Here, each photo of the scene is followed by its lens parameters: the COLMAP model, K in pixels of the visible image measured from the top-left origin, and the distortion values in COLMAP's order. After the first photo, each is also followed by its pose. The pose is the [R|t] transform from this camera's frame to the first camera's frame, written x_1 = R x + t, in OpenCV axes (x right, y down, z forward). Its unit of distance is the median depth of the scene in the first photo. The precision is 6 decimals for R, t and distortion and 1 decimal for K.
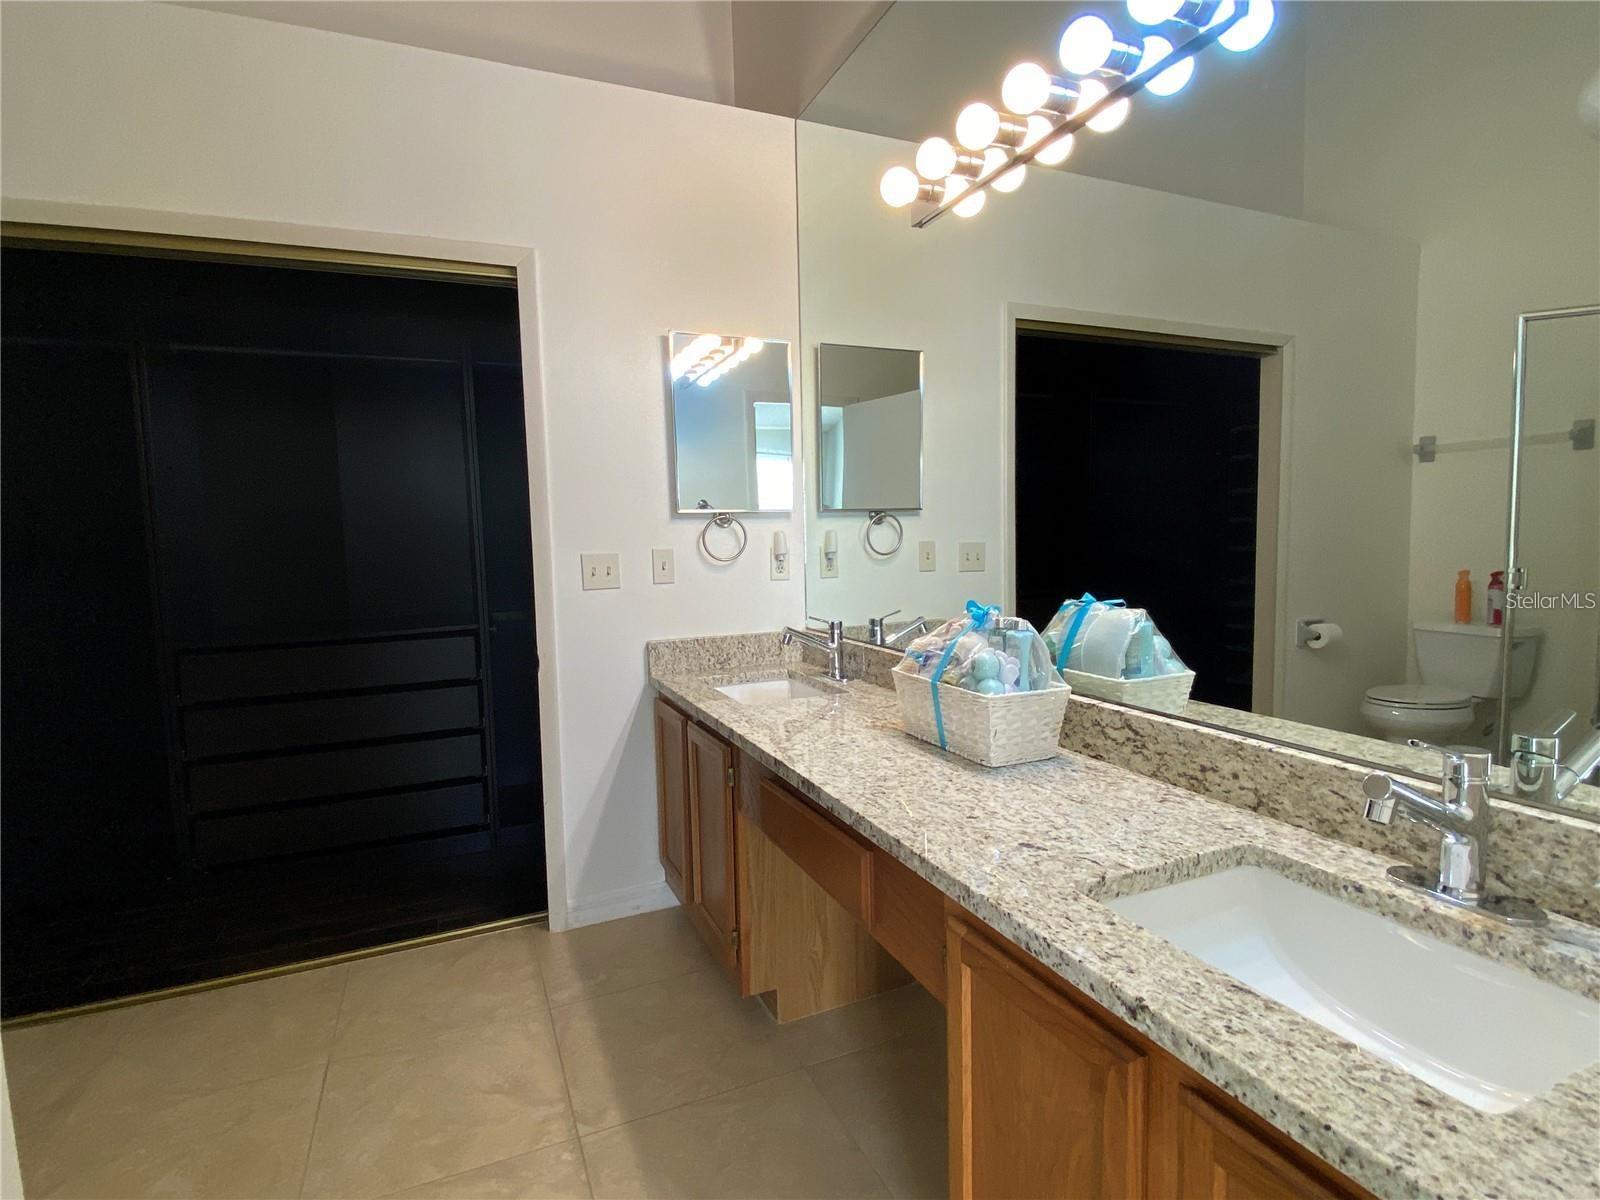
lens RADIAL K [[808.9, 0, 800.3], [0, 808.9, 599.9], [0, 0, 1]] dist [0.011421, -0.001402]
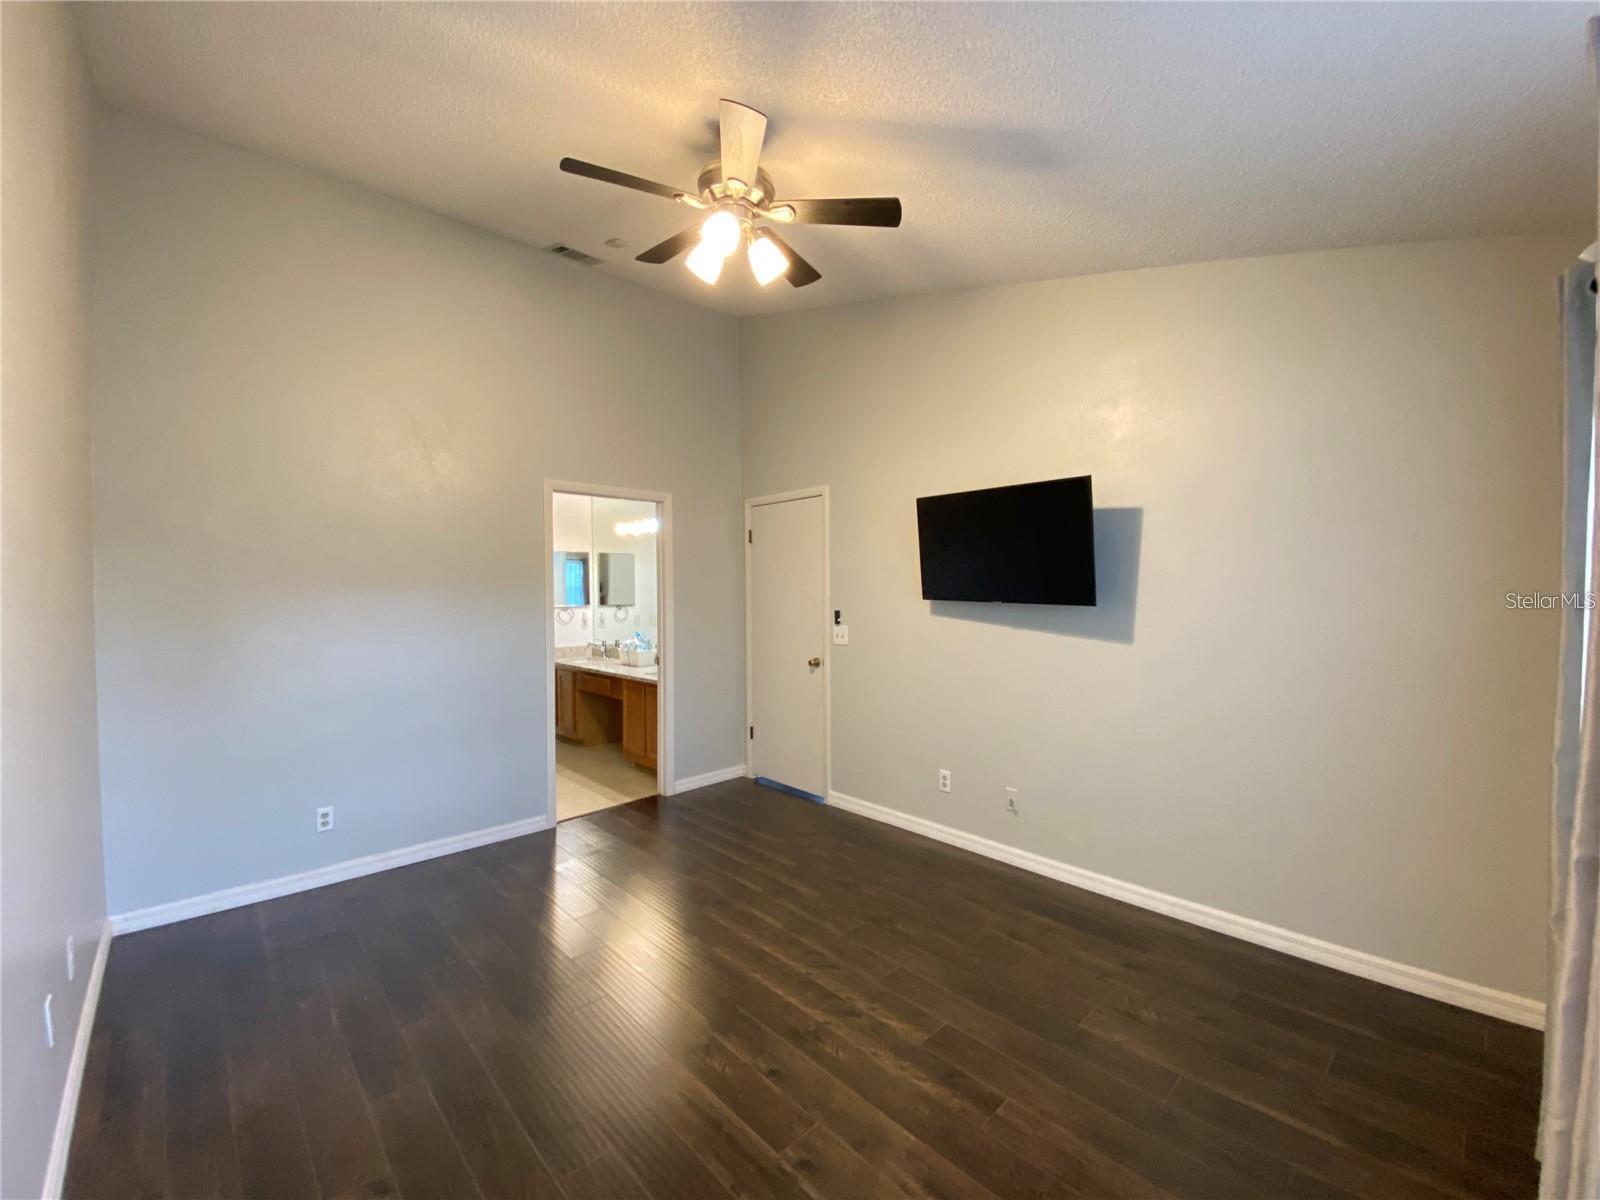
lens RADIAL K [[643.3, 0, 804.3], [0, 643.3, 594.2], [0, 0, 1]] dist [0.000367, -0.000189]
pose [[0.938156, 0.019632, 0.345657, -0.148568], [0.010940, 0.996211, -0.086273, 0.107143], [-0.346041, 0.084719, 0.934387, -2.573420]]
